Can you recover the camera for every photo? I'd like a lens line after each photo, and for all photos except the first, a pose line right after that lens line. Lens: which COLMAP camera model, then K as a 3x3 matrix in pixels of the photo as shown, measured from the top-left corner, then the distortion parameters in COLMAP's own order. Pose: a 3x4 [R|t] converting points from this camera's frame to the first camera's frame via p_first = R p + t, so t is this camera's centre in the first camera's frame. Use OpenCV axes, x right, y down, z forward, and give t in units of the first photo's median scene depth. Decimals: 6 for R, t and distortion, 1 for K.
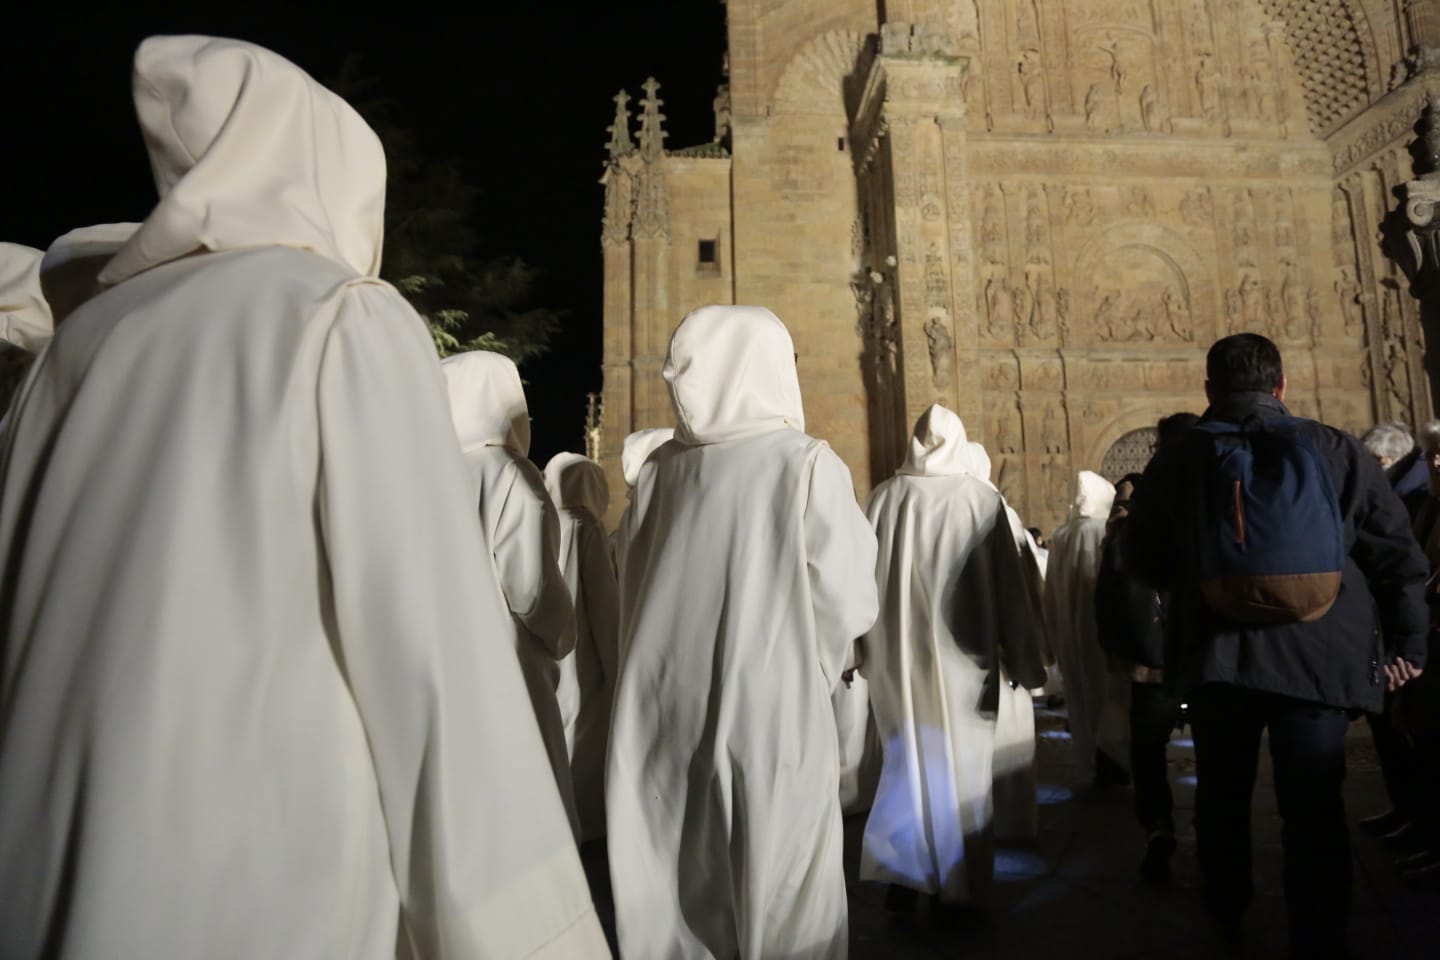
lens RADIAL K [[975.9, 0, 720.0], [0, 975.9, 480.0], [0, 0, 1]] dist [-0.137209, 0.079207]
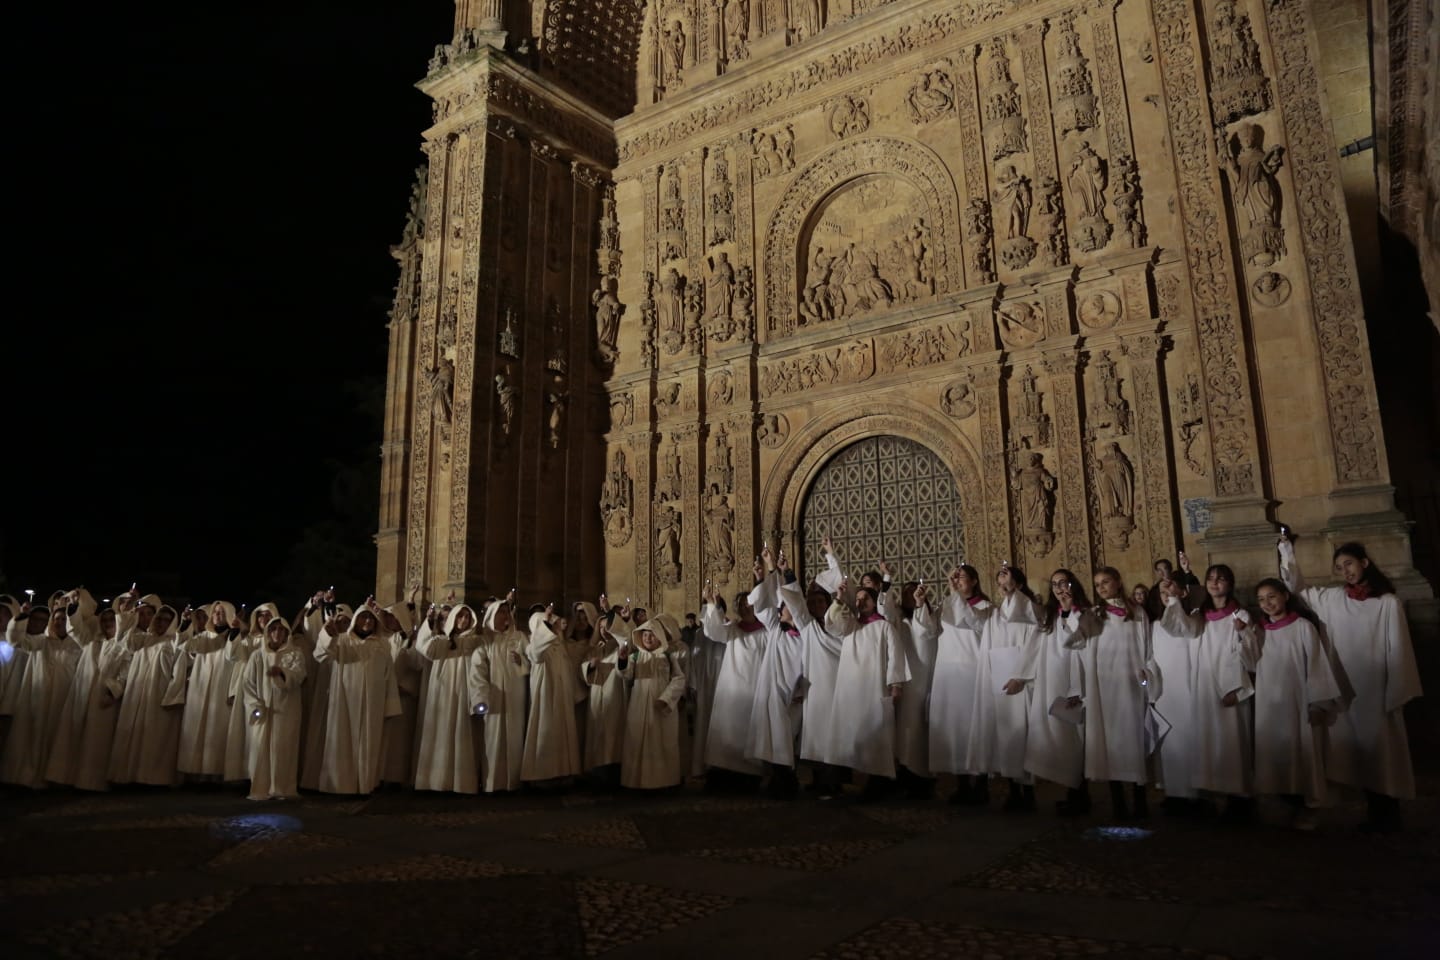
lens RADIAL K [[975.9, 0, 720.0], [0, 975.9, 480.0], [0, 0, 1]] dist [-0.137209, 0.079207]
pose [[0.802532, -0.114147, -0.585587, 0.765780], [0.078436, 0.993194, -0.086107, 0.024932], [0.591430, 0.023172, 0.806023, 0.392125]]
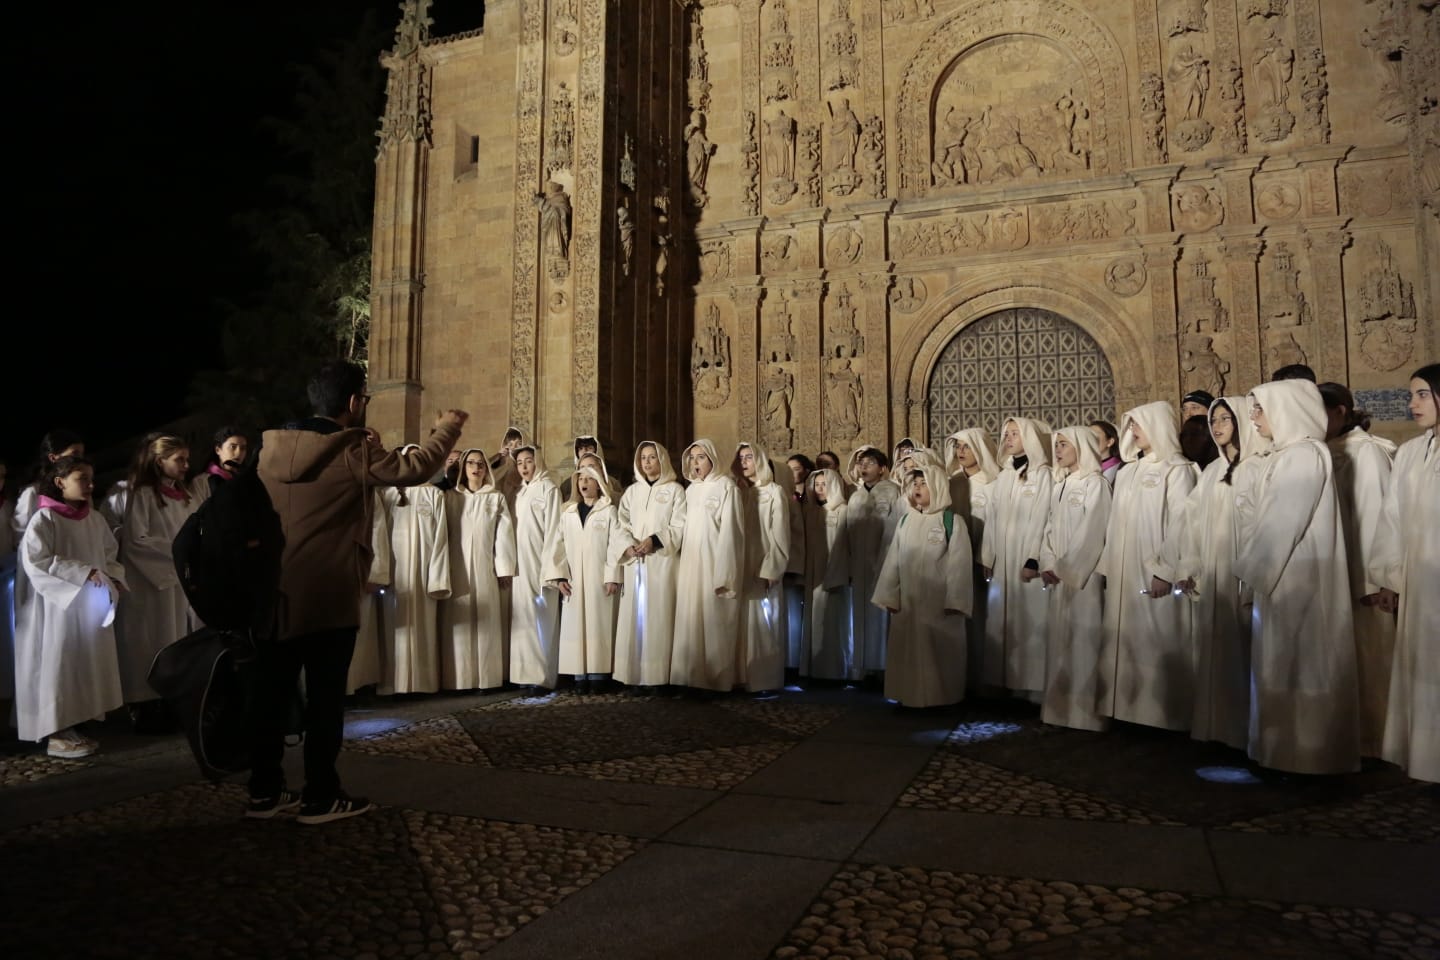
lens RADIAL K [[975.9, 0, 720.0], [0, 975.9, 480.0], [0, 0, 1]] dist [-0.137209, 0.079207]
pose [[0.915851, -0.015446, -0.401222, 0.532560], [0.038808, 0.997987, 0.050167, 0.021148], [0.399639, -0.061516, 0.914606, 0.312116]]
